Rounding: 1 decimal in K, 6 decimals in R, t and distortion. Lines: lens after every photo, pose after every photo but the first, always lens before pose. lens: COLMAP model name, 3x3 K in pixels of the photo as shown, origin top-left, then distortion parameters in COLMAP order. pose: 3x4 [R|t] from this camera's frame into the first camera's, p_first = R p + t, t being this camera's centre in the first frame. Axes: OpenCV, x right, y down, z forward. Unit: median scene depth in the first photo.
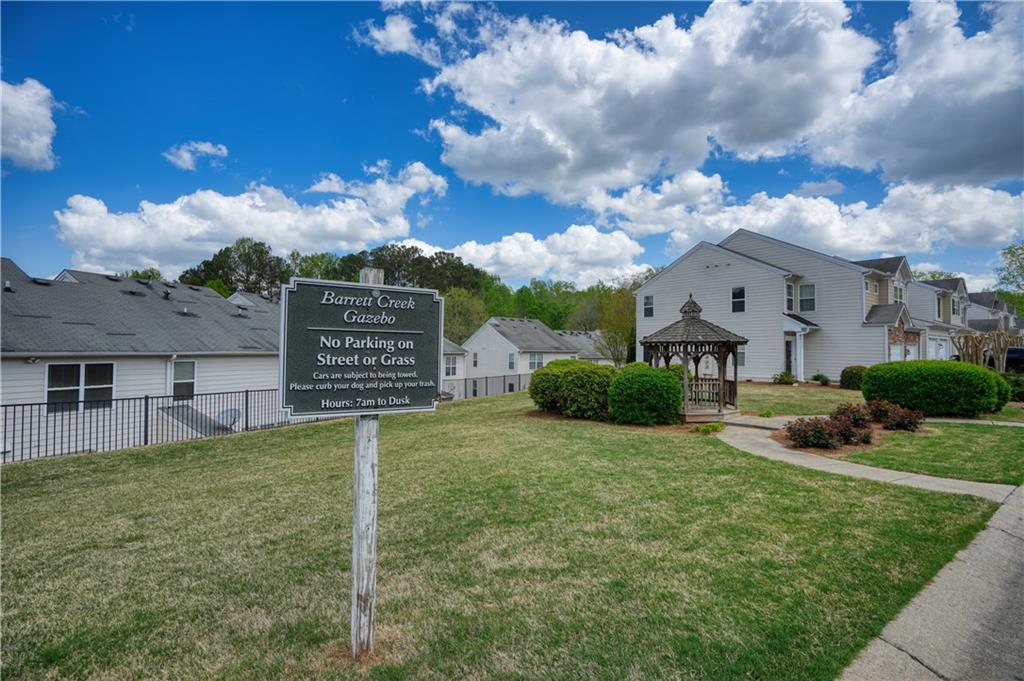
lens RADIAL K [[476.3, 0, 511.5], [0, 476.3, 336.9], [0, 0, 1]] dist [-0.067149, 0.024069]
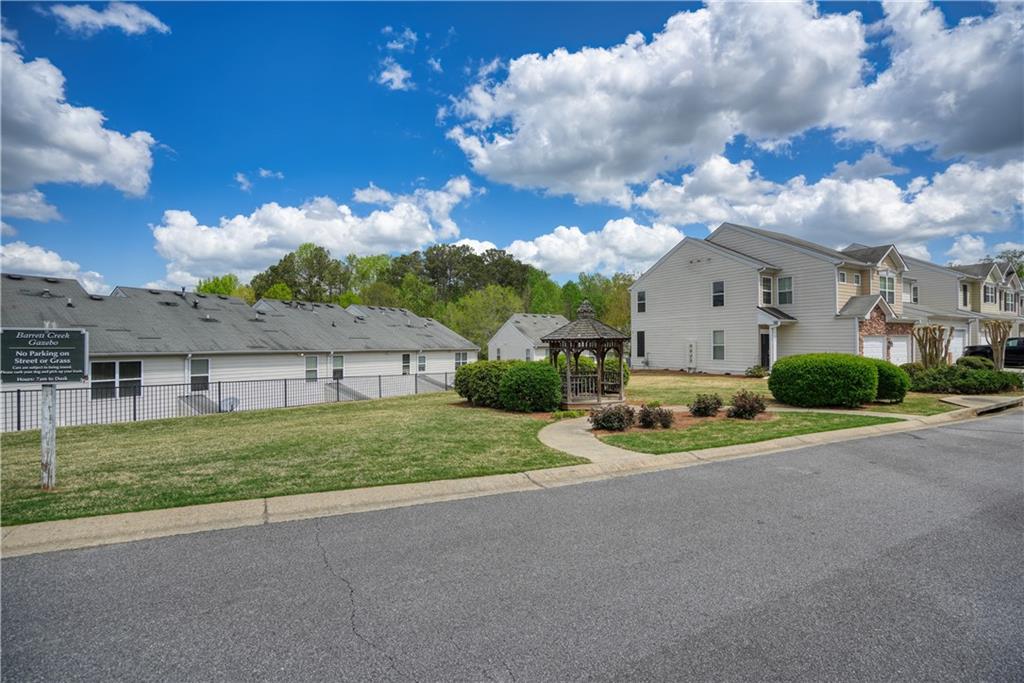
lens RADIAL K [[473.5, 0, 507.7], [0, 473.5, 335.6], [0, 0, 1]] dist [-0.066140, 0.025025]
pose [[0.990660, -0.013649, -0.135668, 0.175617], [0.014864, 0.999858, 0.007949, -0.004657], [0.135541, -0.009891, 0.990722, -0.069639]]
